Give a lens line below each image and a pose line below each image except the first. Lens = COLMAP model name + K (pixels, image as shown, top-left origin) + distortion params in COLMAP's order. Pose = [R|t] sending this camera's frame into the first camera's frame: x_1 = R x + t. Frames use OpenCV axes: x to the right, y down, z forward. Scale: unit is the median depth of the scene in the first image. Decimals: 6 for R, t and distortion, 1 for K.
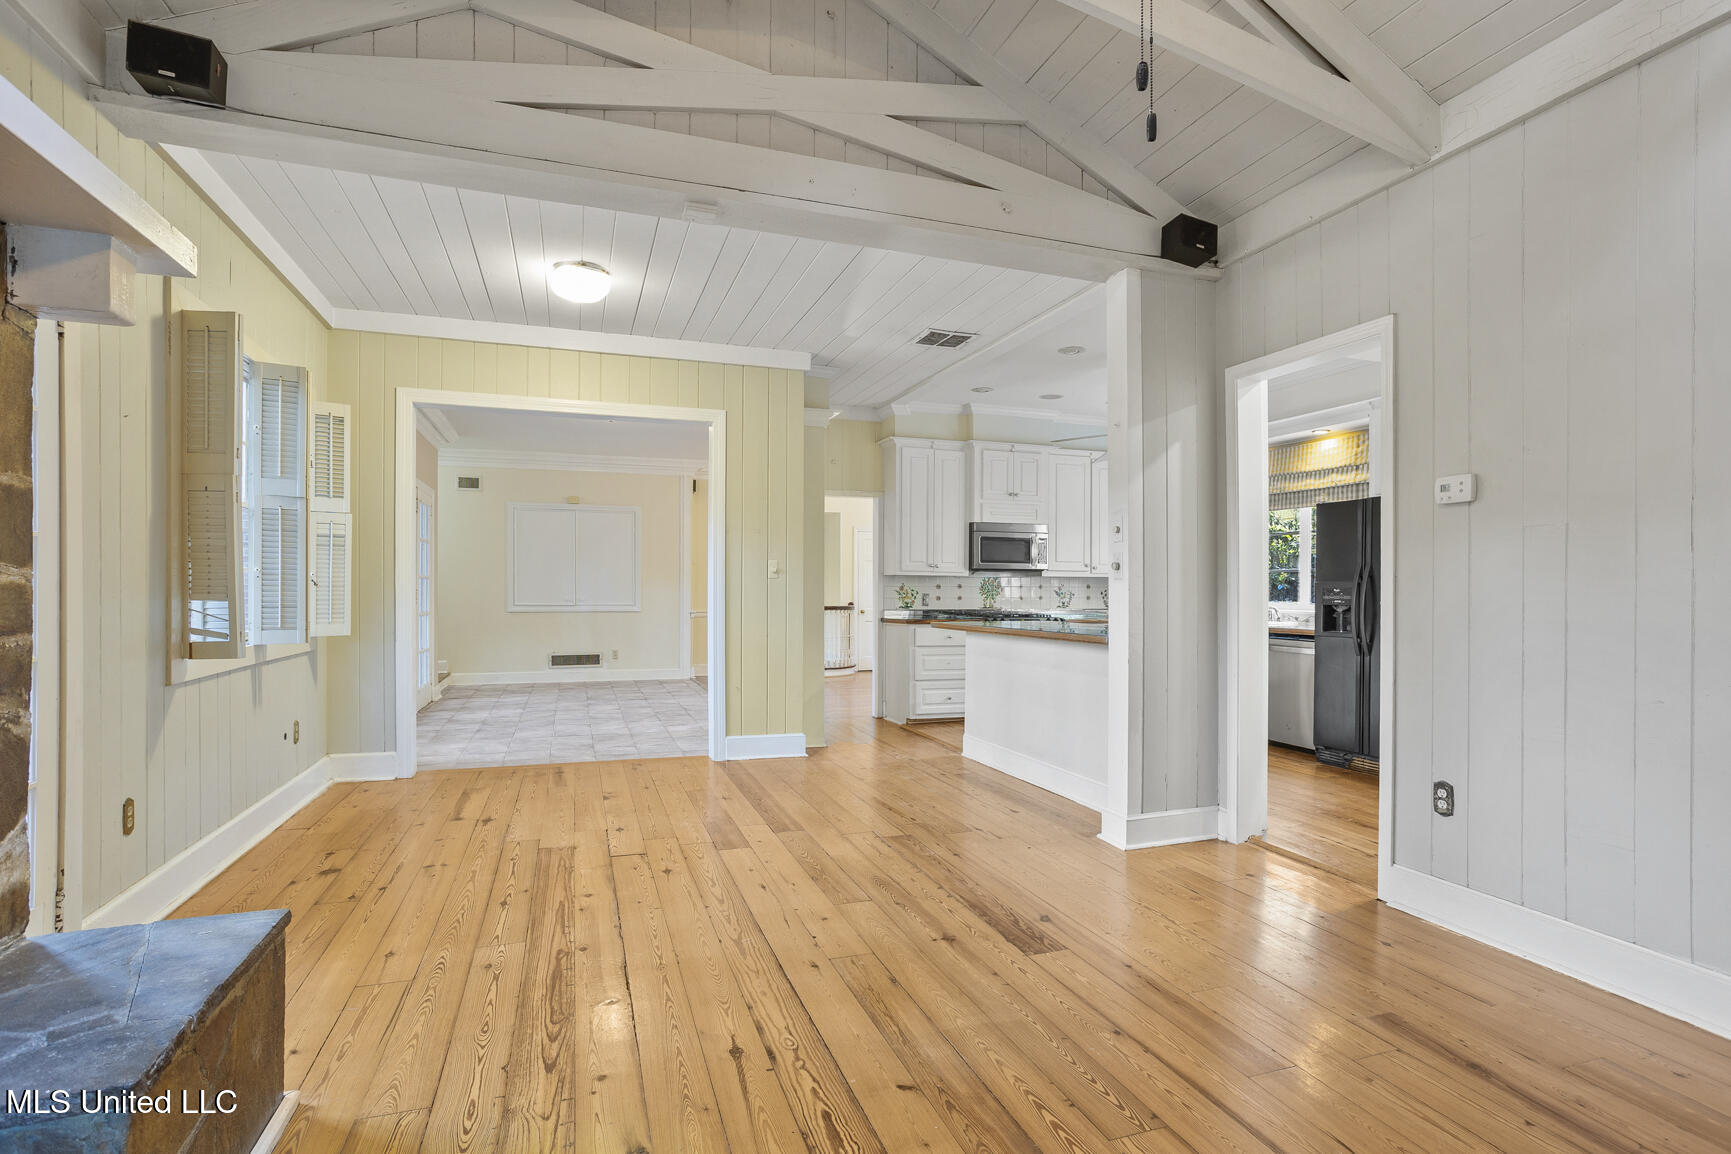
lens RADIAL K [[855.7, 0, 871.3], [0, 855.7, 580.0], [0, 0, 1]] dist [-0.018884, 0.006368]
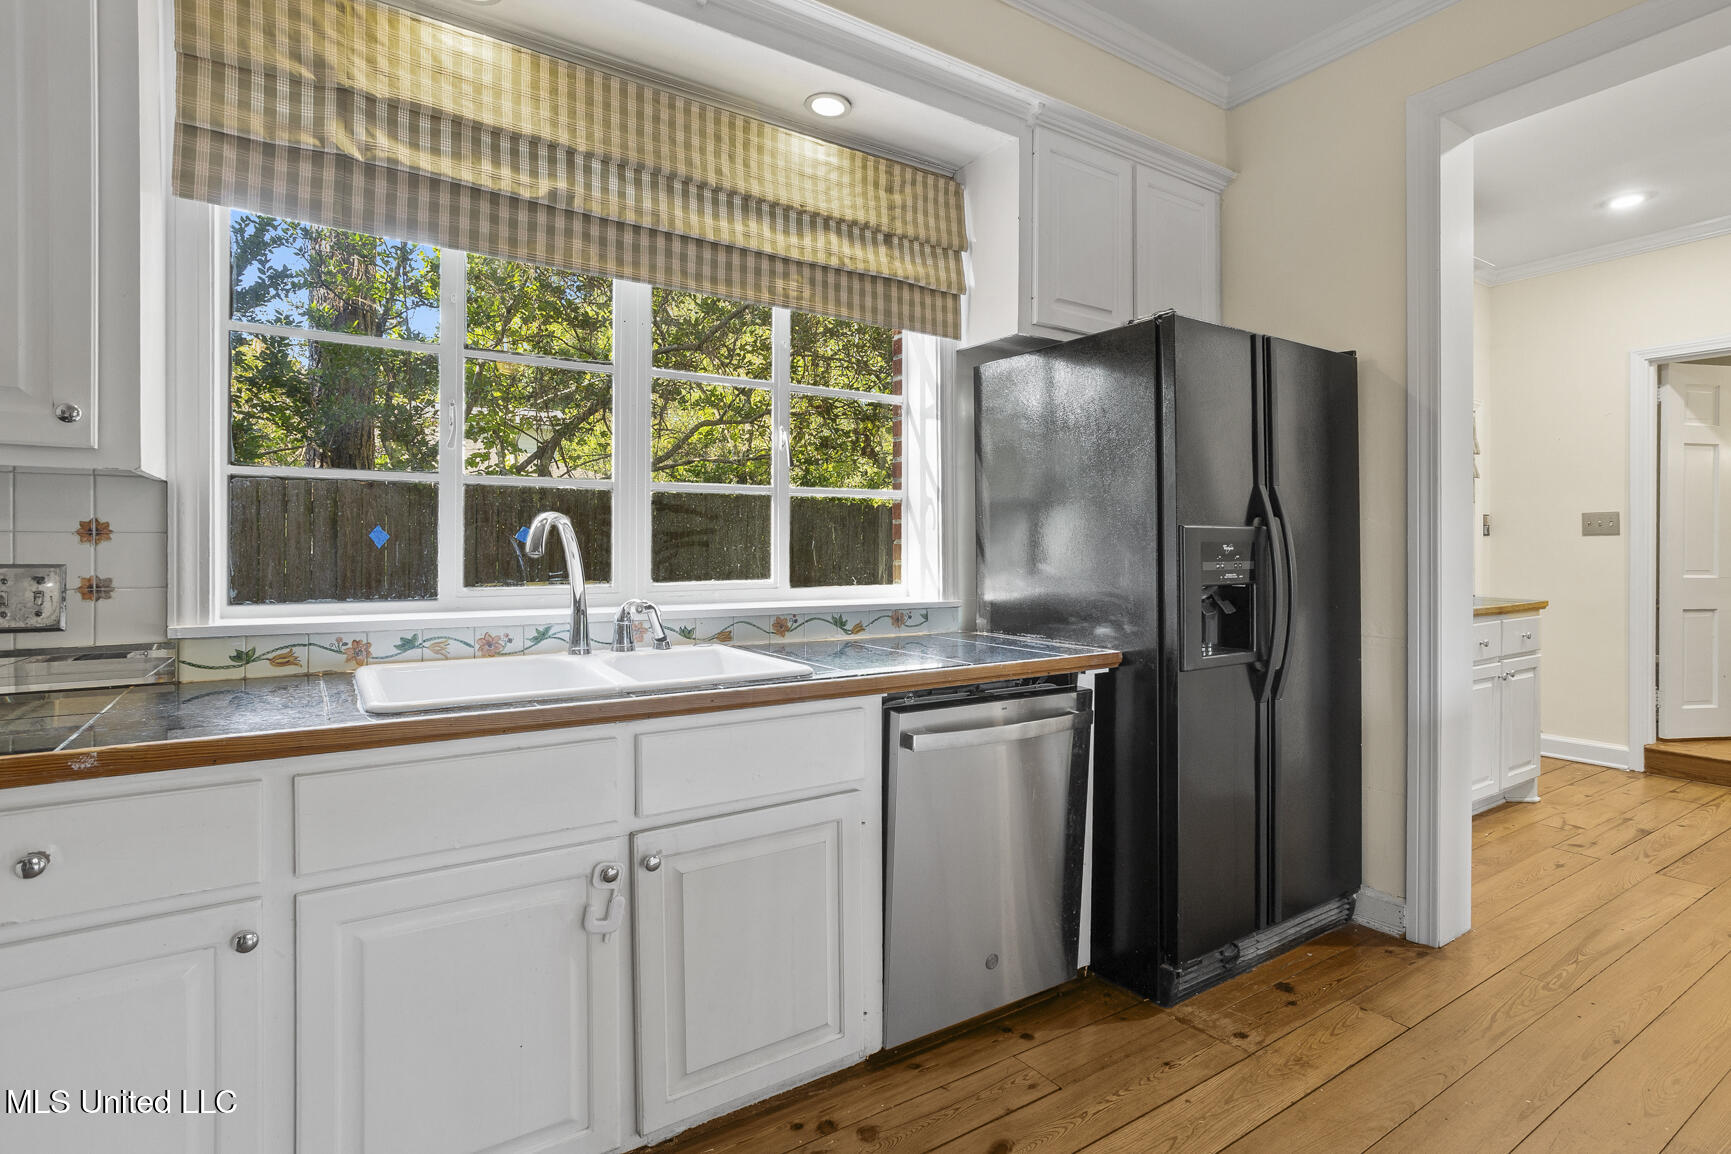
lens RADIAL K [[855.7, 0, 847.2], [0, 855.7, 542.6], [0, 0, 1]] dist [-0.018884, 0.006368]
pose [[-0.221615, -0.000387, 0.975134, 0.145927], [-0.014503, 0.999891, -0.002899, 0.009339], [-0.975026, -0.014785, -0.221596, 0.877194]]
